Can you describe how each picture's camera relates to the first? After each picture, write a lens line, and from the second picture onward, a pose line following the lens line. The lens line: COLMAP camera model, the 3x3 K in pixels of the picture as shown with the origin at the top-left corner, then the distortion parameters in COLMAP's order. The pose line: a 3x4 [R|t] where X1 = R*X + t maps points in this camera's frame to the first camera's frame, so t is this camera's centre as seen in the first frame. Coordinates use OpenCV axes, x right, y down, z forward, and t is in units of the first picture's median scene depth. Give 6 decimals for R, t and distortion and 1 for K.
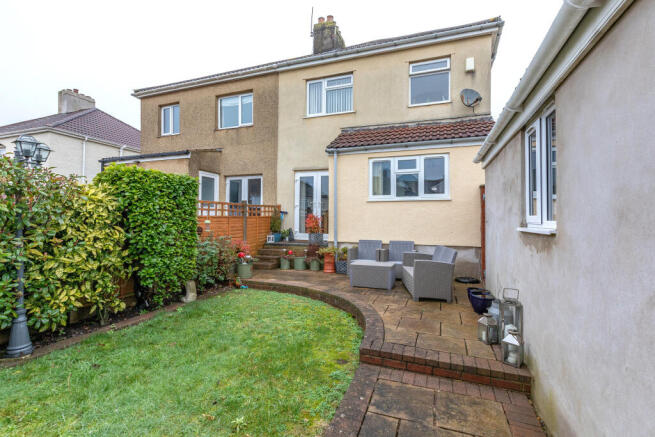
lens RADIAL K [[299.3, 0, 327.9], [0, 299.3, 214.4], [0, 0, 1]] dist [0.001524, 0.000617]
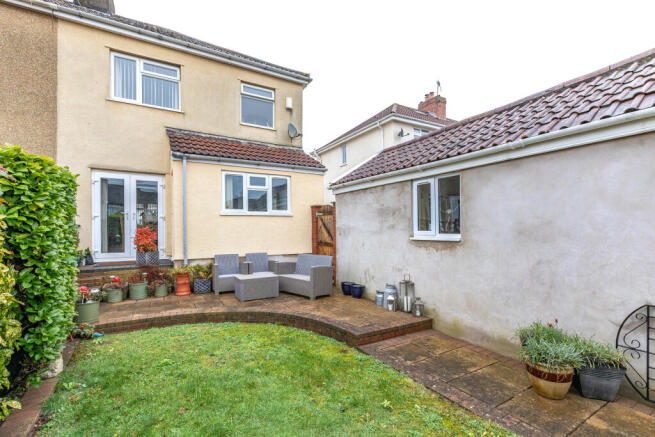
lens RADIAL K [[299.3, 0, 327.7], [0, 299.3, 231.0], [0, 0, 1]] dist [0.001524, 0.000617]
pose [[0.629312, -0.014868, 0.777010, -0.402097], [-0.001391, 0.999794, 0.020258, -0.011239], [-0.777151, -0.013830, 0.629162, 0.123306]]
